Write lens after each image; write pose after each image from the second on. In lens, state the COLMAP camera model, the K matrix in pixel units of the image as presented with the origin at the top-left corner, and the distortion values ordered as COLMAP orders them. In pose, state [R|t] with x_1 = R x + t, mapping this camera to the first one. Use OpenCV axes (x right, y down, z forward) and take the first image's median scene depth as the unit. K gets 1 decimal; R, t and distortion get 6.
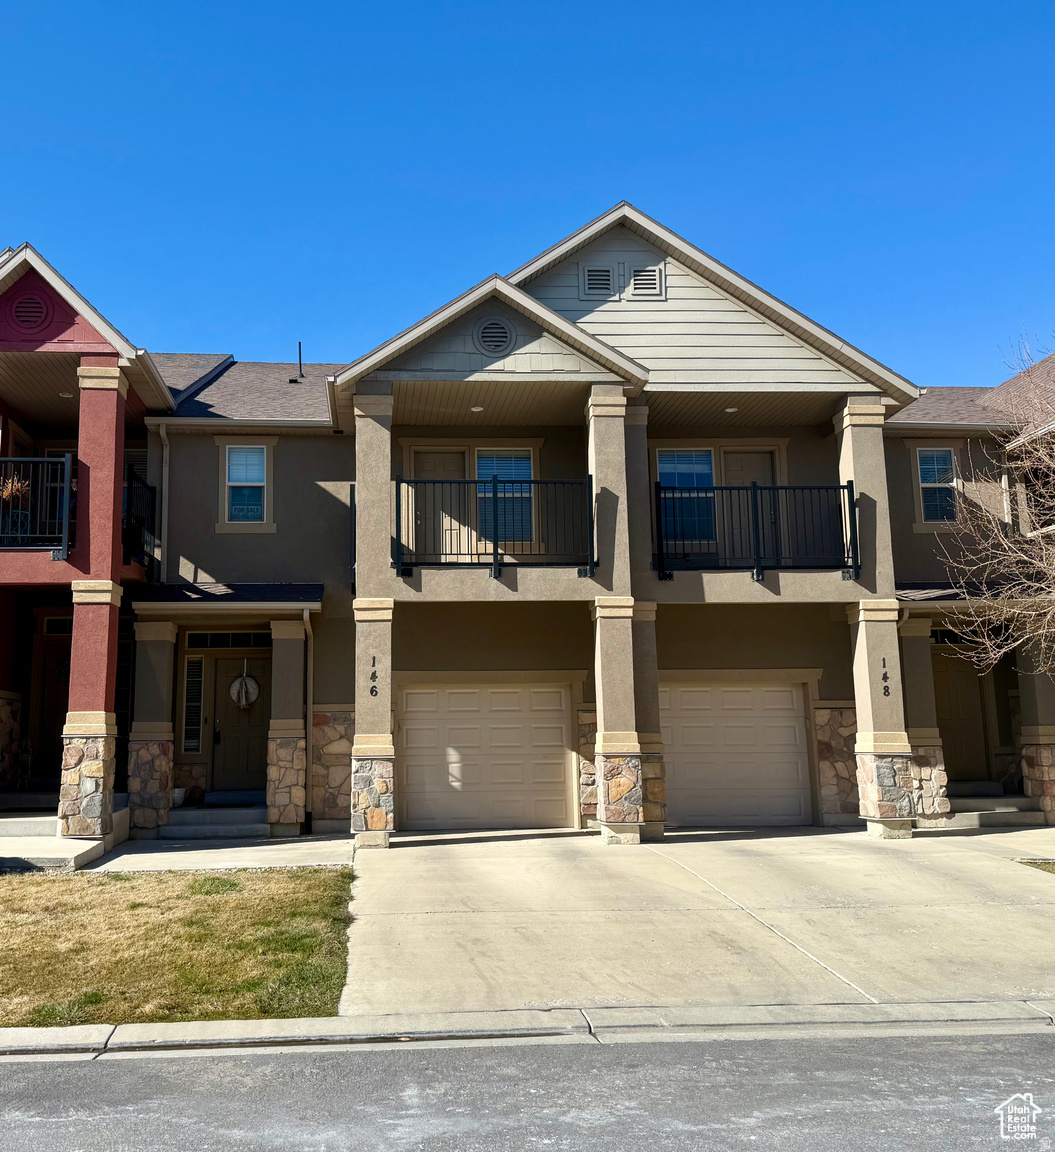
lens RADIAL K [[1227.9, 0, 526.6], [0, 1227.9, 572.9], [0, 0, 1]] dist [0.173527, 0.000000]
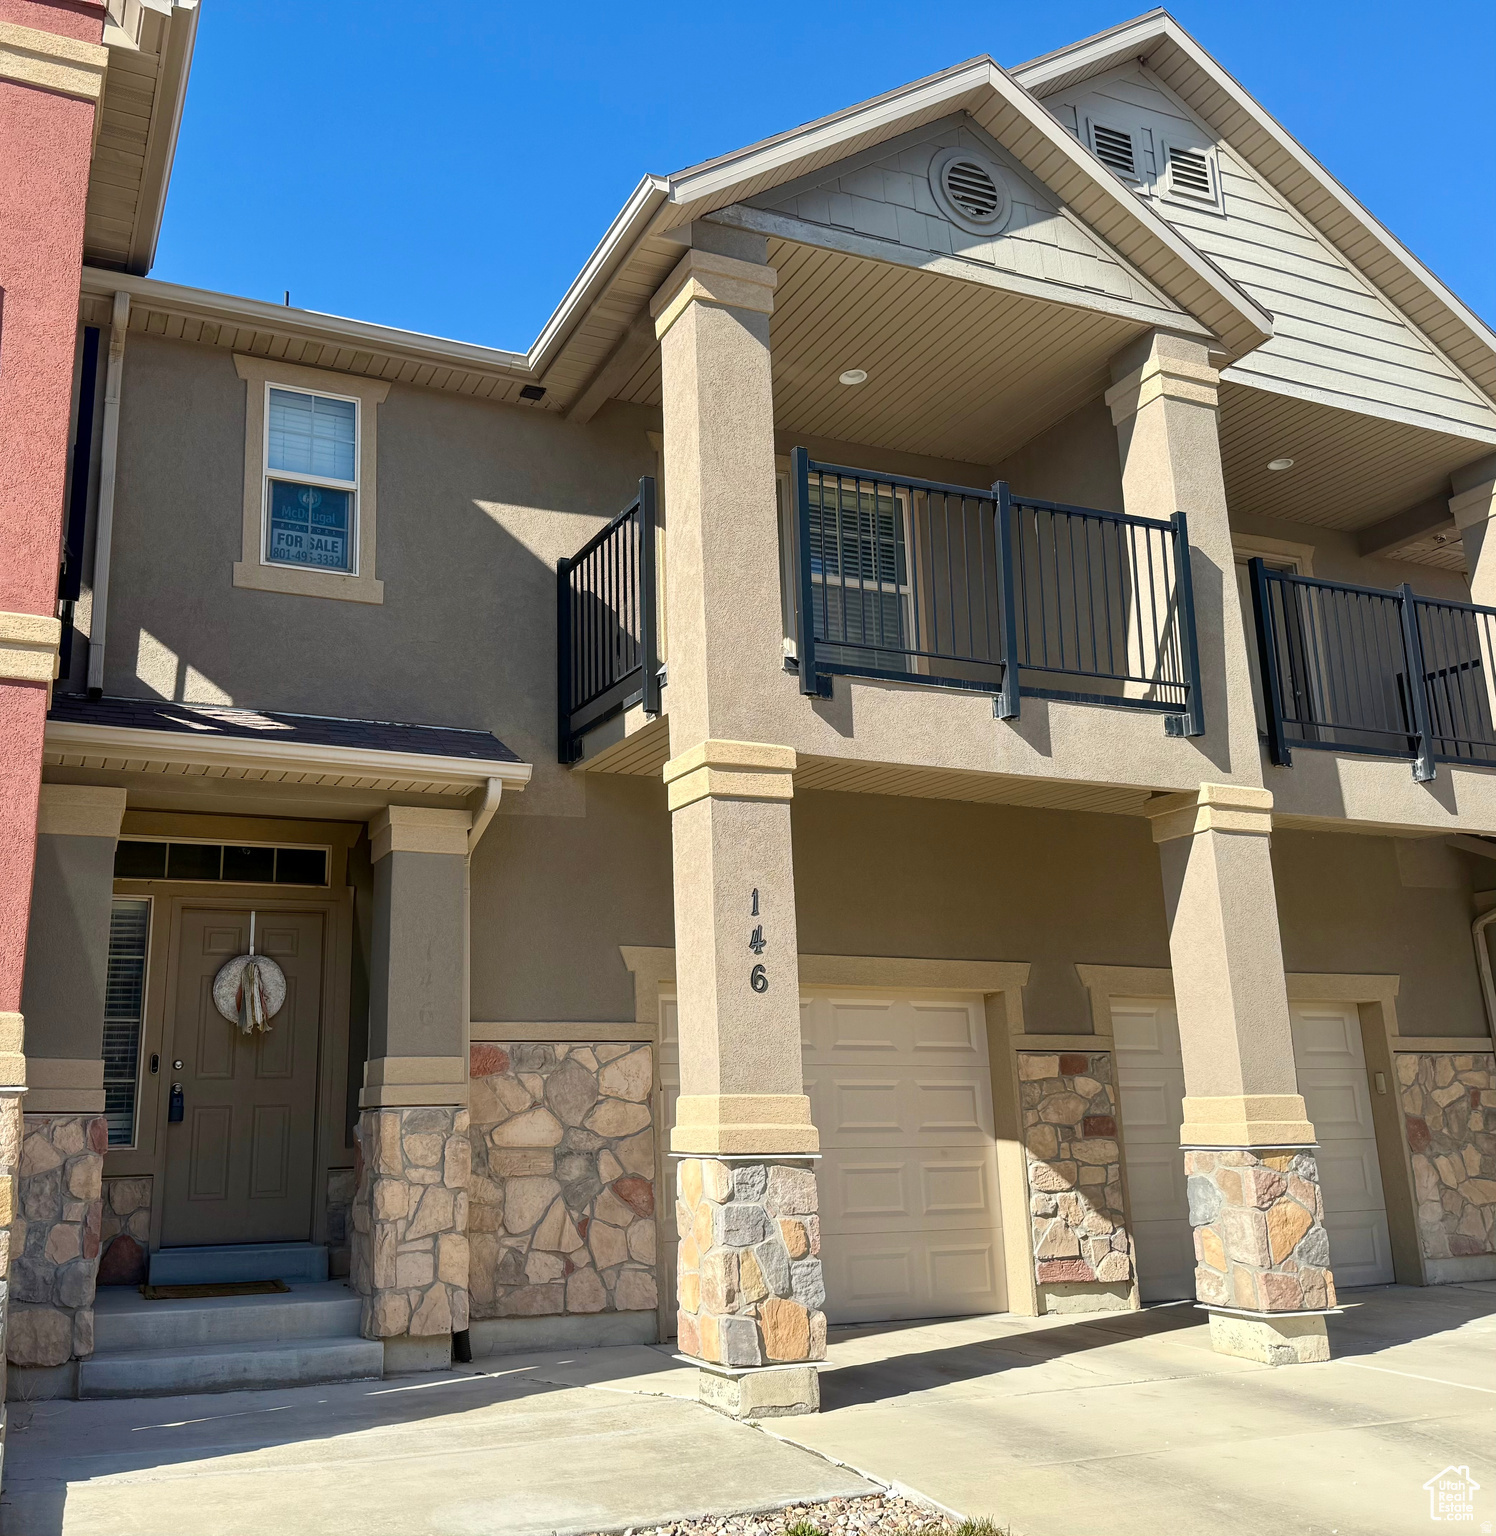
lens RADIAL K [[1555.4, 0, 745.0], [0, 1555.4, 764.4], [0, 0, 1]] dist [0.031492, 0.000000]
pose [[0.945671, 0.069877, 0.317528, -0.263959], [-0.039754, 0.994155, -0.100381, 0.072453], [-0.322686, 0.082304, 0.942921, 0.506114]]
